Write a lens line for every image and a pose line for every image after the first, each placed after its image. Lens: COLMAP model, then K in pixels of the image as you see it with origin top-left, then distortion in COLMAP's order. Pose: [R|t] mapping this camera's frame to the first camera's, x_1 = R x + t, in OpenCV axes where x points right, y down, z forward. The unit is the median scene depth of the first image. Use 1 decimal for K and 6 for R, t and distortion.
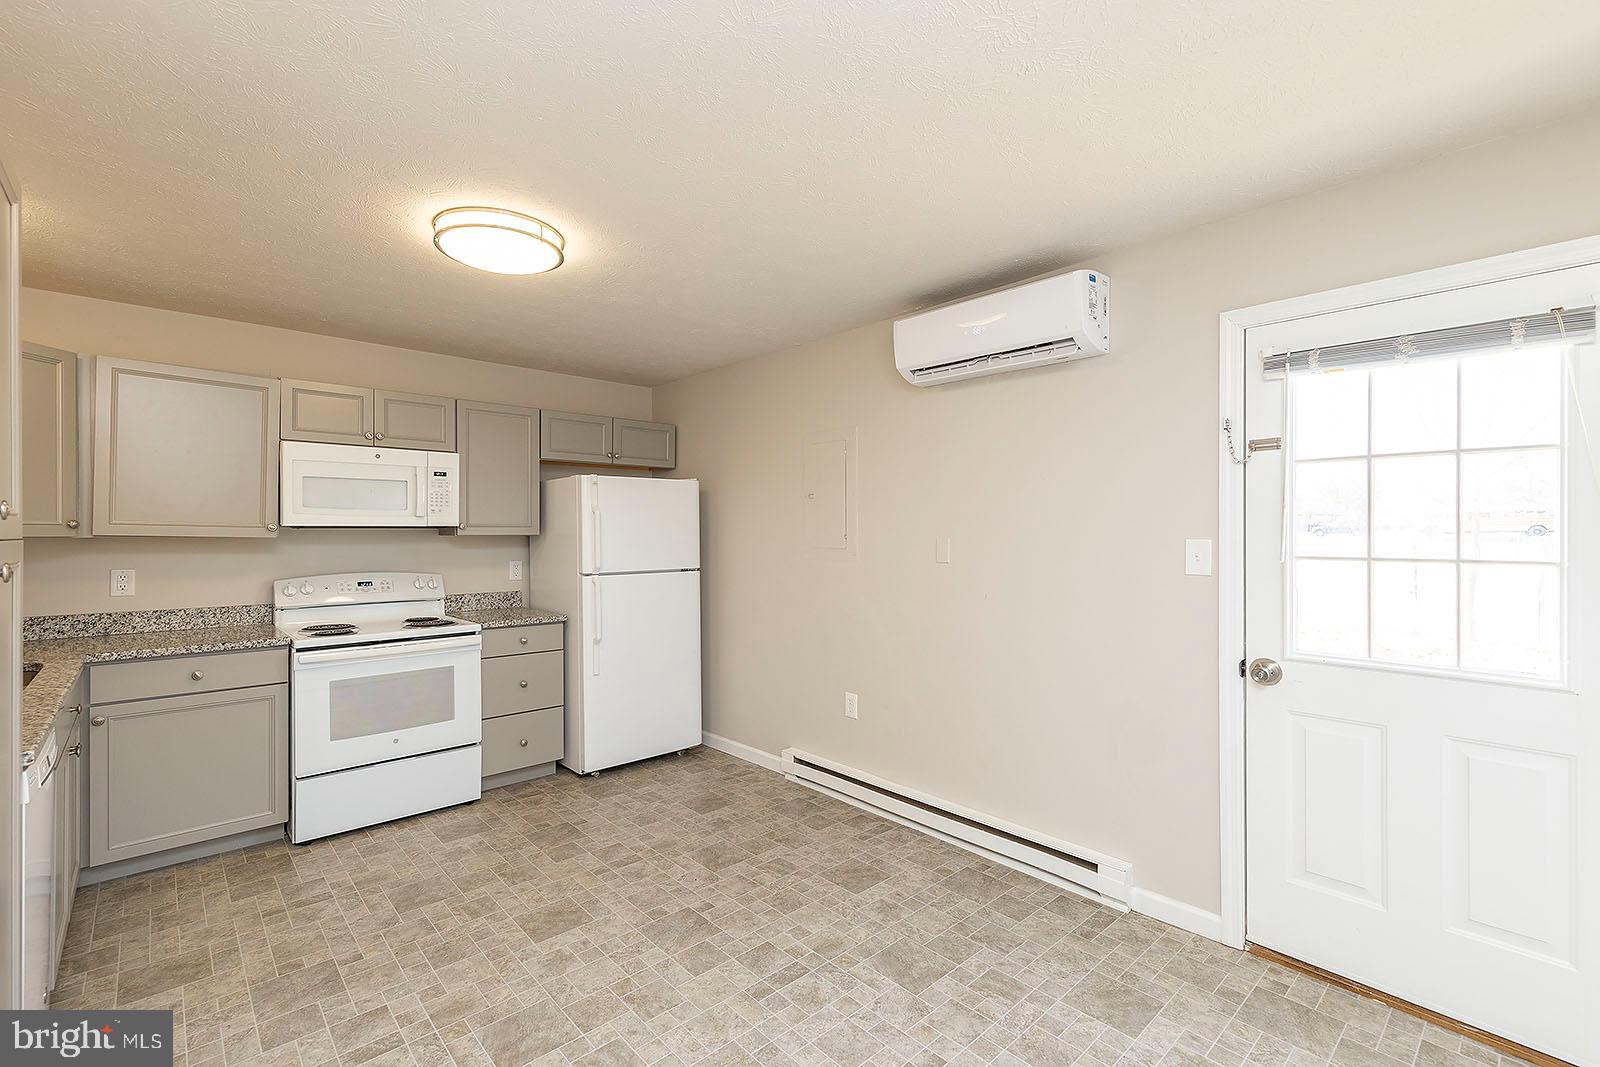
lens RADIAL K [[690.4, 0, 870.7], [0, 690.4, 535.7], [0, 0, 1]] dist [0.000156, 0.000455]
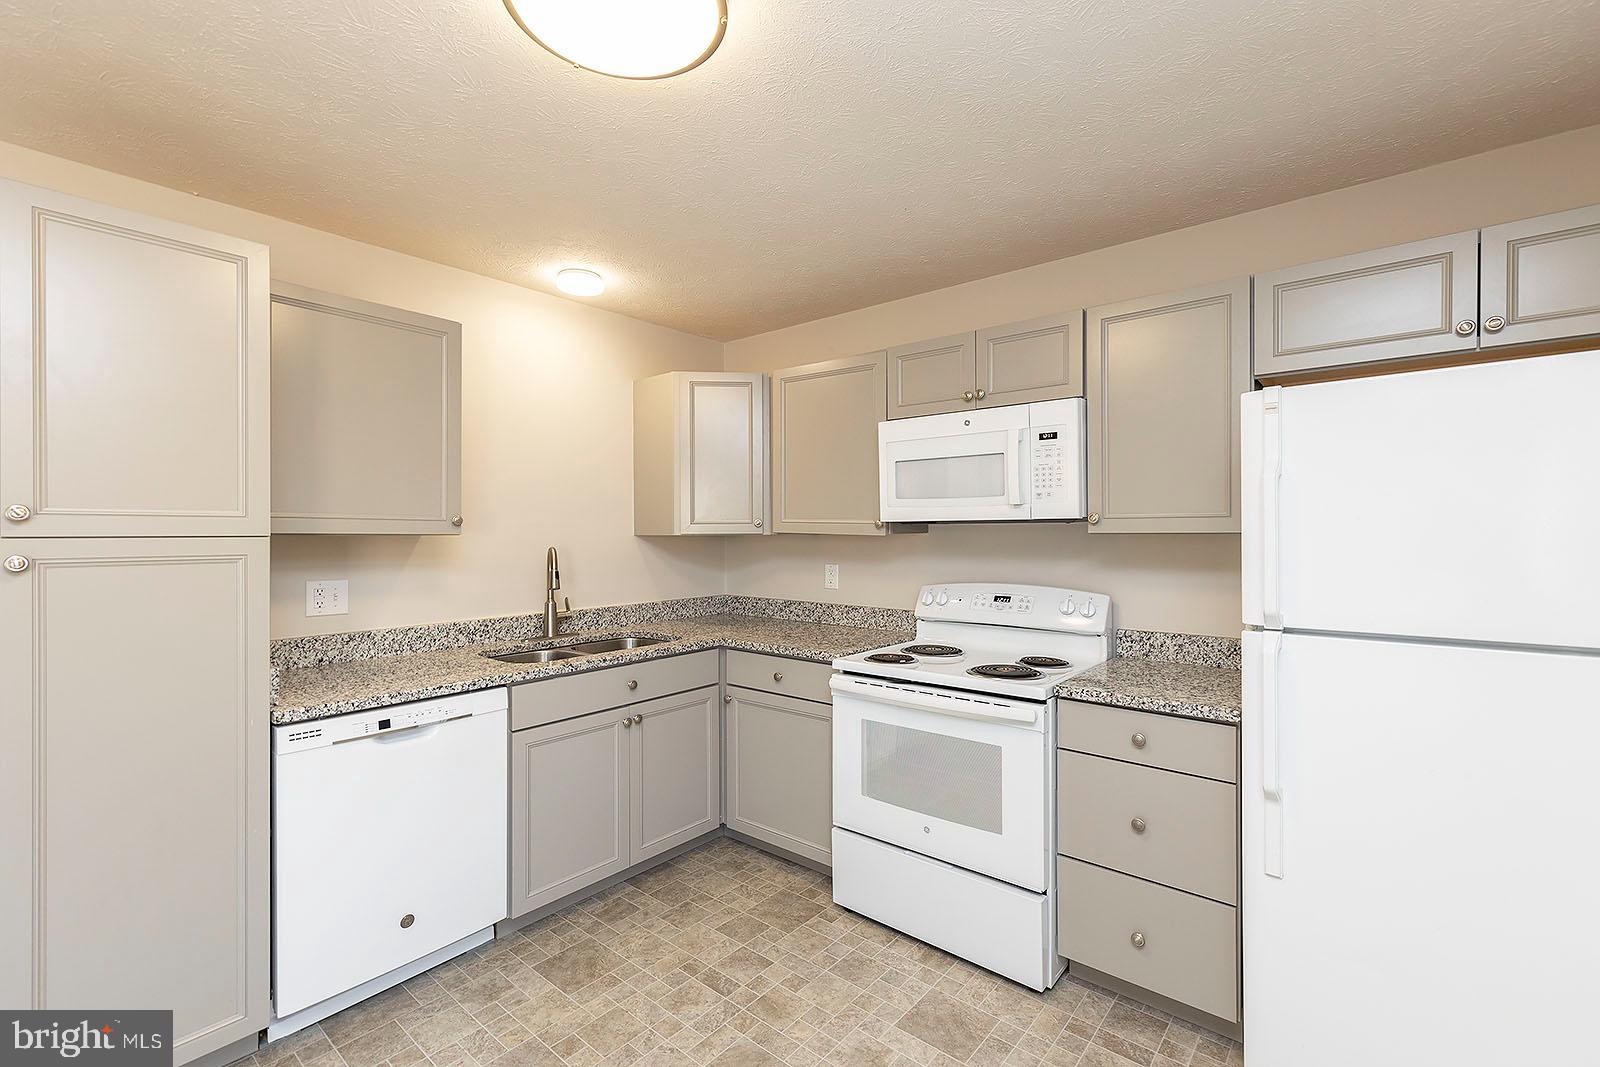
lens RADIAL K [[701.3, 0, 752.9], [0, 701.3, 537.1], [0, 0, 1]] dist [0.001705, 0.000367]
pose [[0.027768, 0.006058, -0.999596, 0.008643], [-0.002116, 0.999980, 0.006002, -0.000216], [0.999612, 0.001949, 0.027781, 0.712441]]
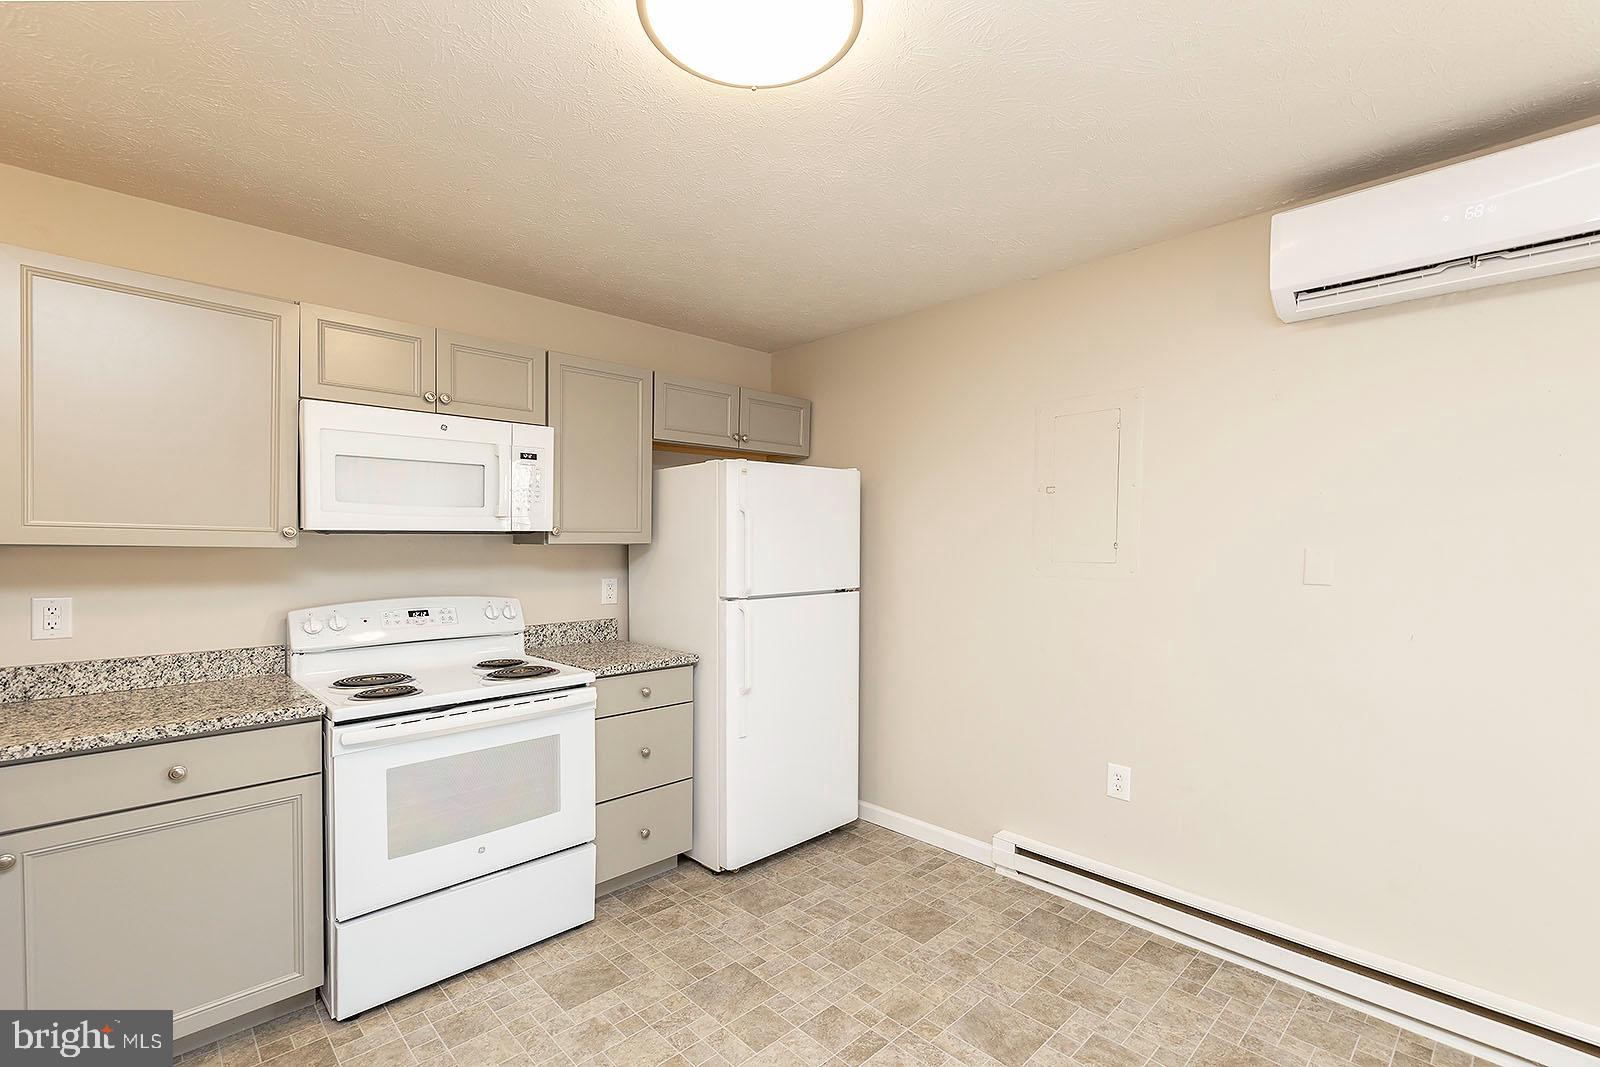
lens RADIAL K [[714.9, 0, 898.4], [0, 714.9, 552.2], [0, 0, 1]] dist [0.005357, -0.000221]
pose [[0.999501, -0.000885, 0.031581, -0.268812], [0.000484, 0.999919, 0.012709, -0.001020], [-0.031589, -0.012687, 0.999420, 0.259841]]
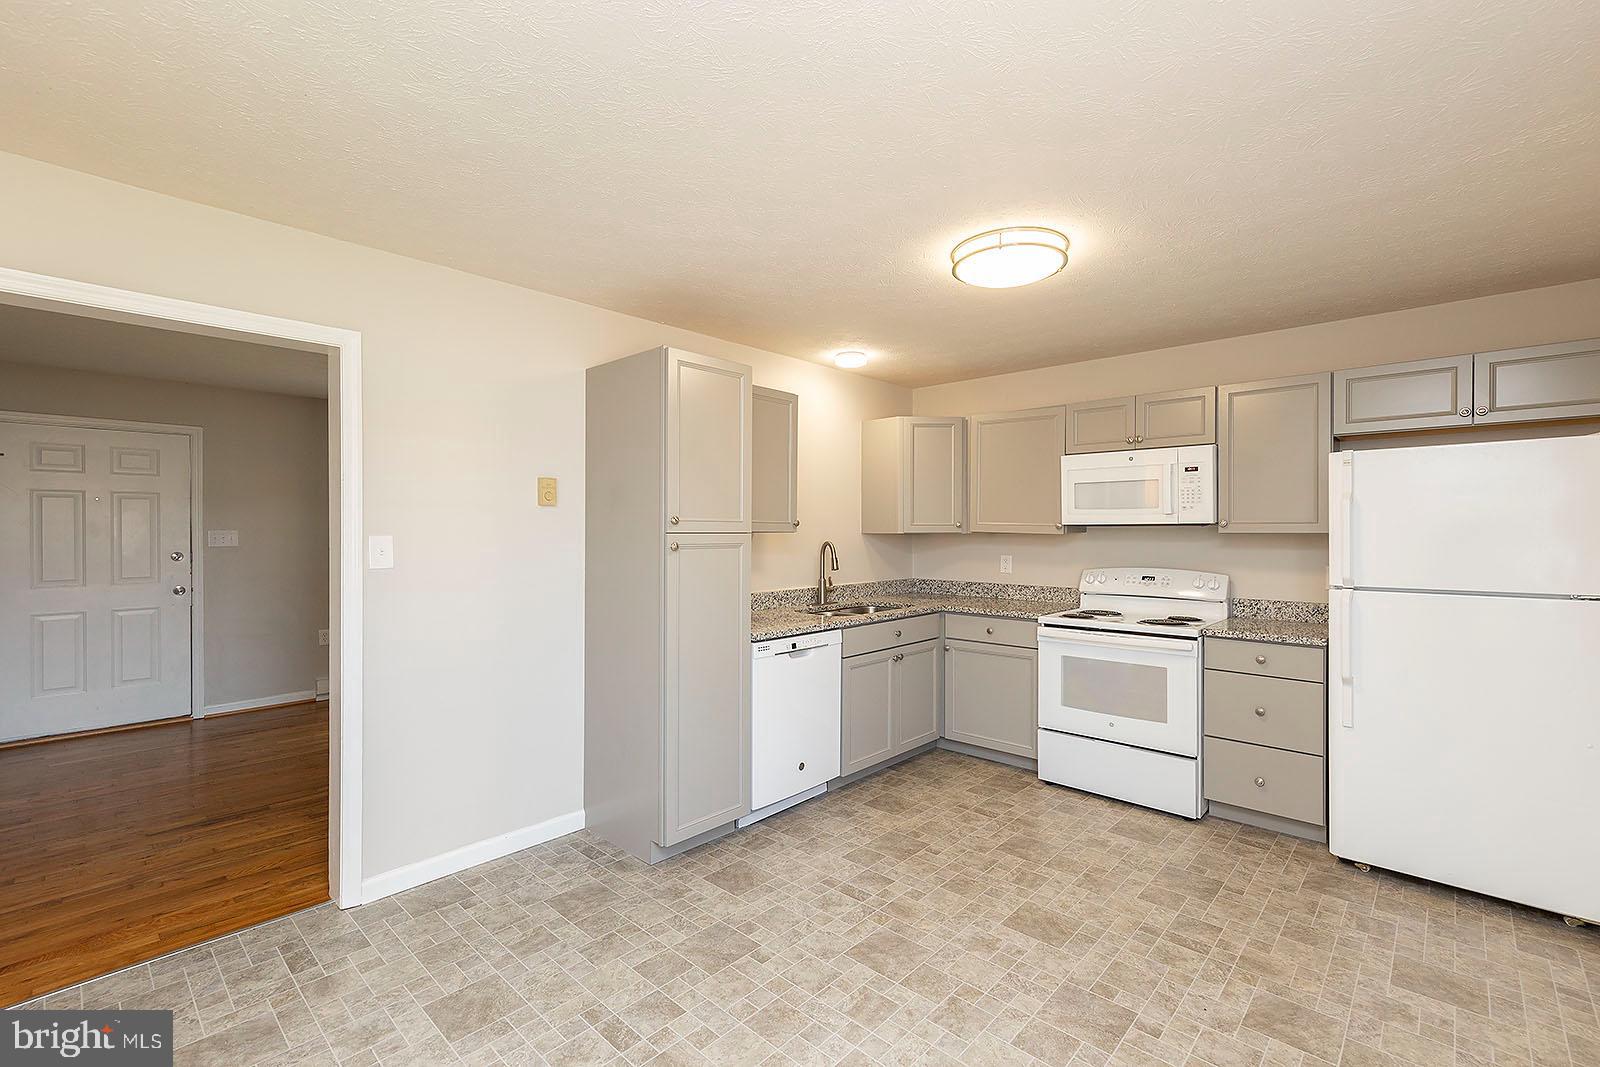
lens RADIAL K [[709.0, 0, 751.0], [0, 709.0, 535.7], [0, 0, 1]] dist [-0.000720, -0.000059]
pose [[-0.016660, 0.005379, -0.999847, 0.370690], [-0.006146, 0.999966, 0.005482, 0.001730], [0.999842, 0.006236, -0.016627, 0.404572]]
